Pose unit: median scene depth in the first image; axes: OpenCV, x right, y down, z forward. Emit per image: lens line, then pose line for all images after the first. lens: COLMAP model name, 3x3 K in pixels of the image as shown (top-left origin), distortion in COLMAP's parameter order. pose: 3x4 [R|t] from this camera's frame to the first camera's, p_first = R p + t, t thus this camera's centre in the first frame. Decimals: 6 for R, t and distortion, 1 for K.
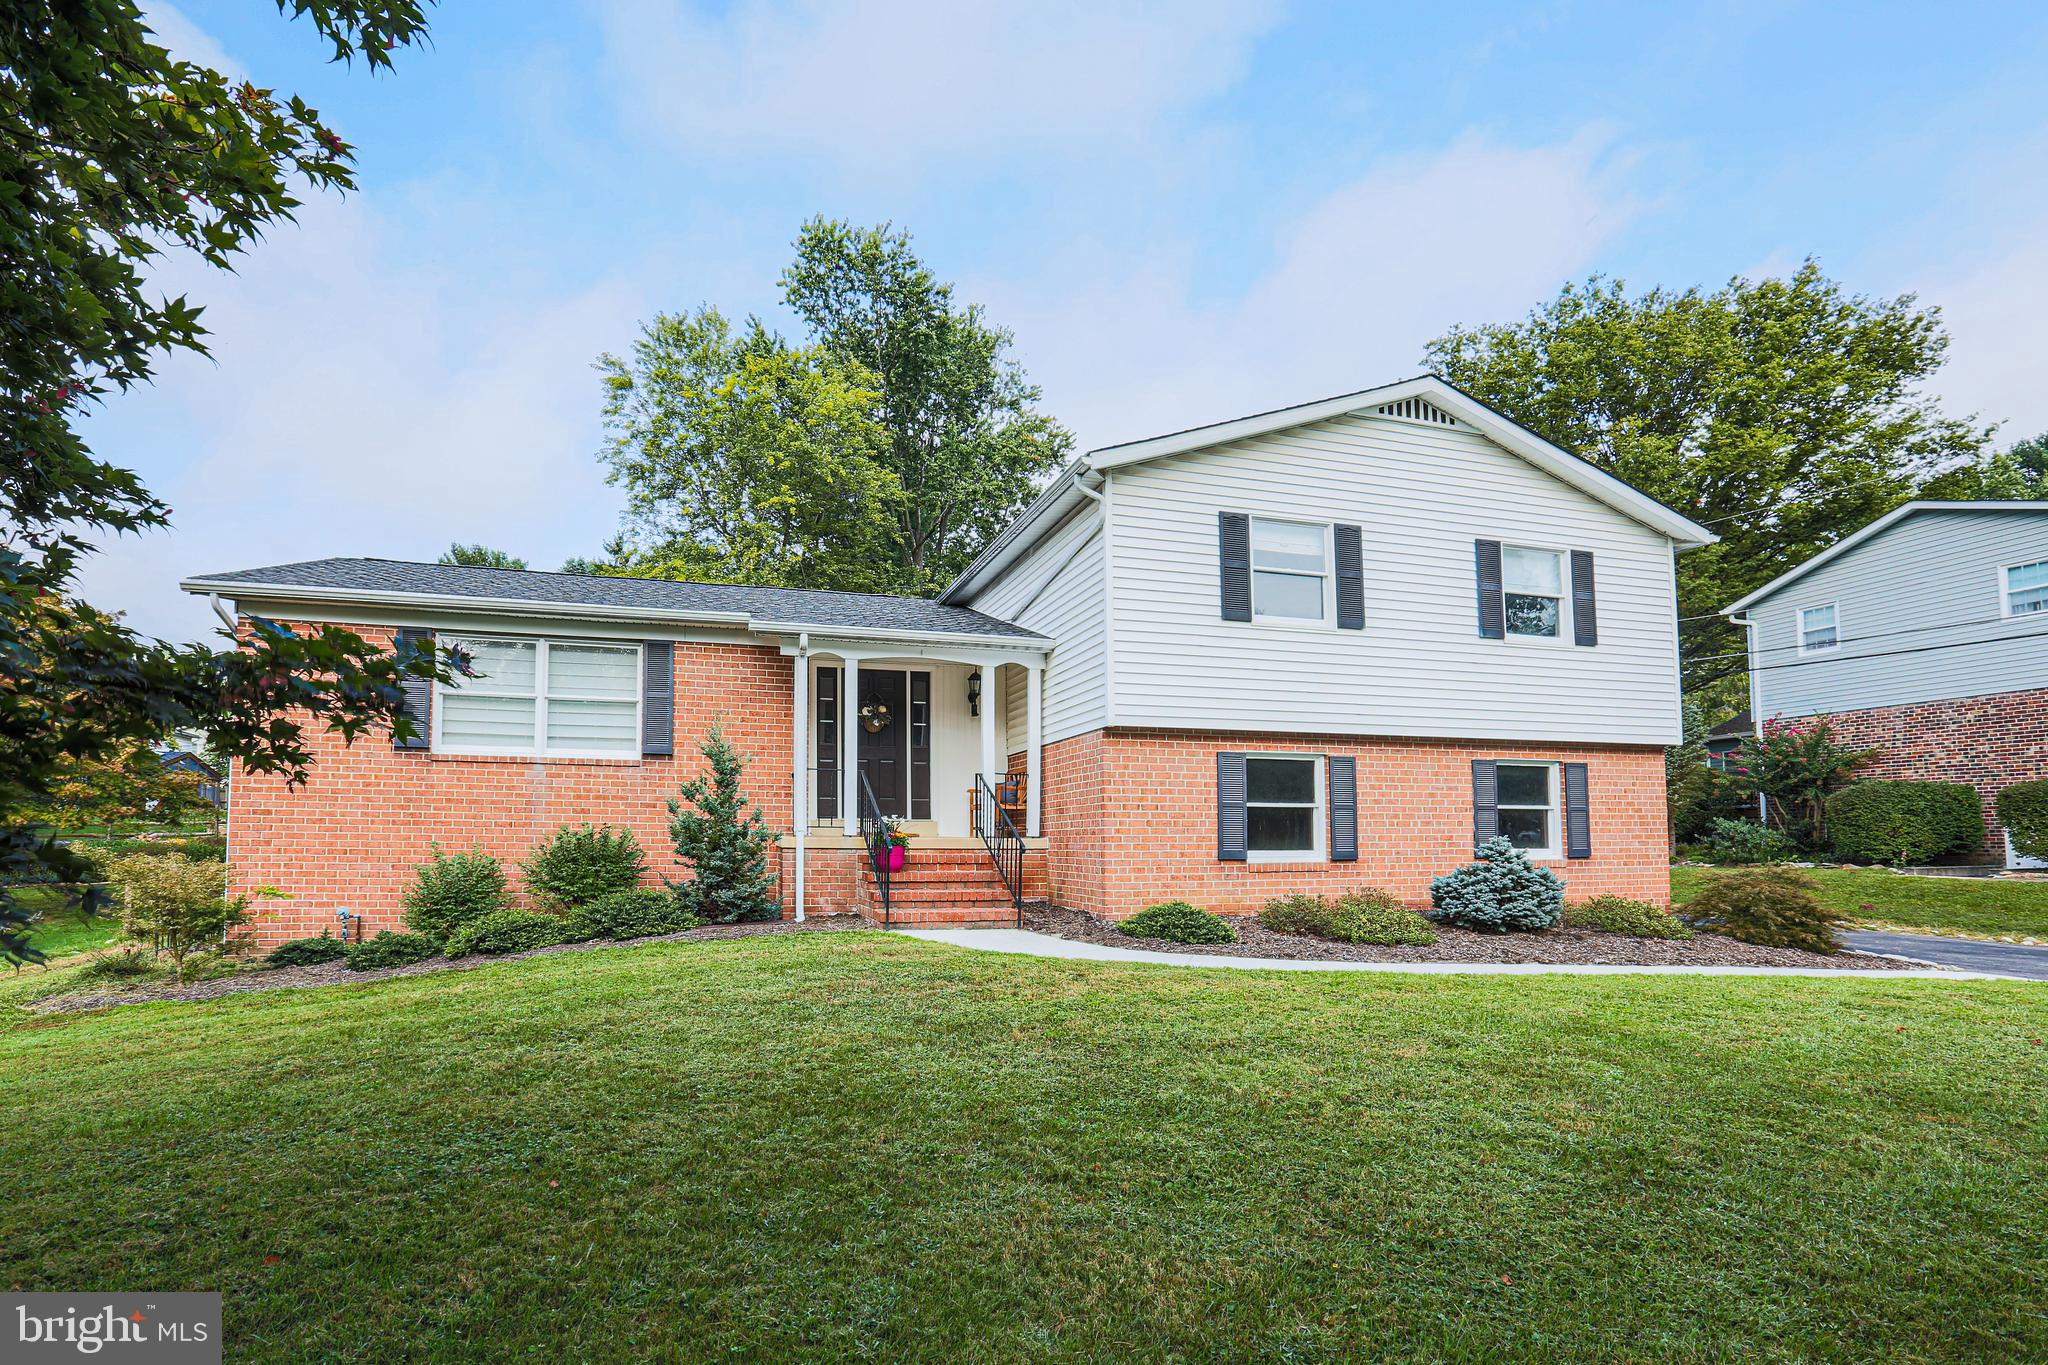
lens RADIAL K [[955.2, 0, 1019.5], [0, 955.2, 730.2], [0, 0, 1]] dist [-0.028682, 0.000290]
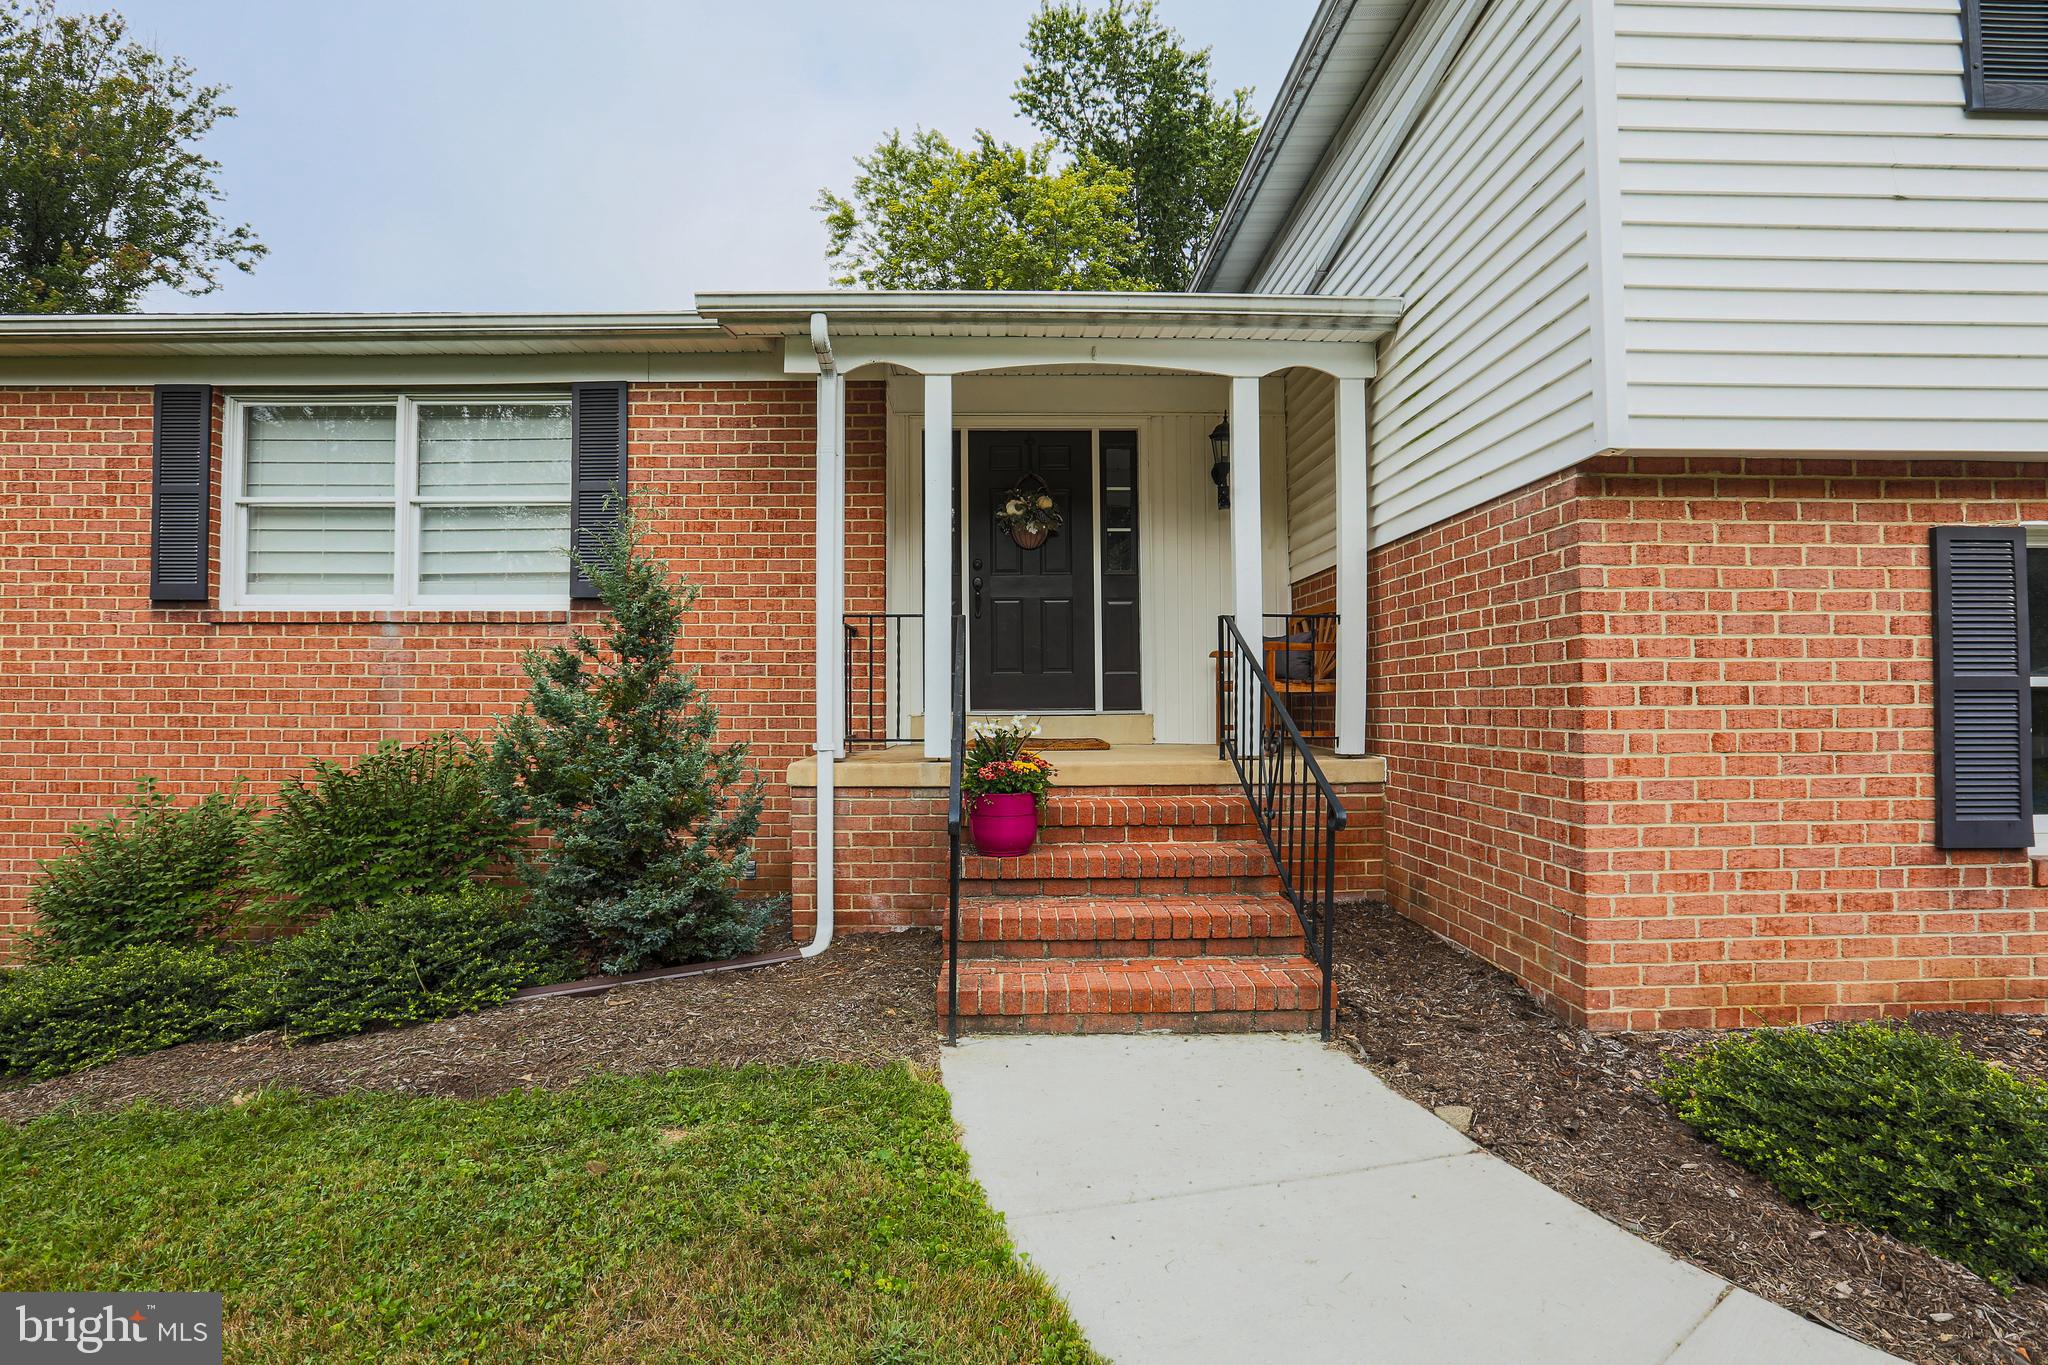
lens RADIAL K [[906.1, 0, 1086.9], [0, 906.1, 643.9], [0, 0, 1]] dist [-0.037401, 0.010859]
pose [[0.972229, -0.022801, -0.232916, -0.006835], [0.036218, 0.997911, 0.053489, 0.033776], [0.231210, -0.060439, 0.971025, 0.583682]]
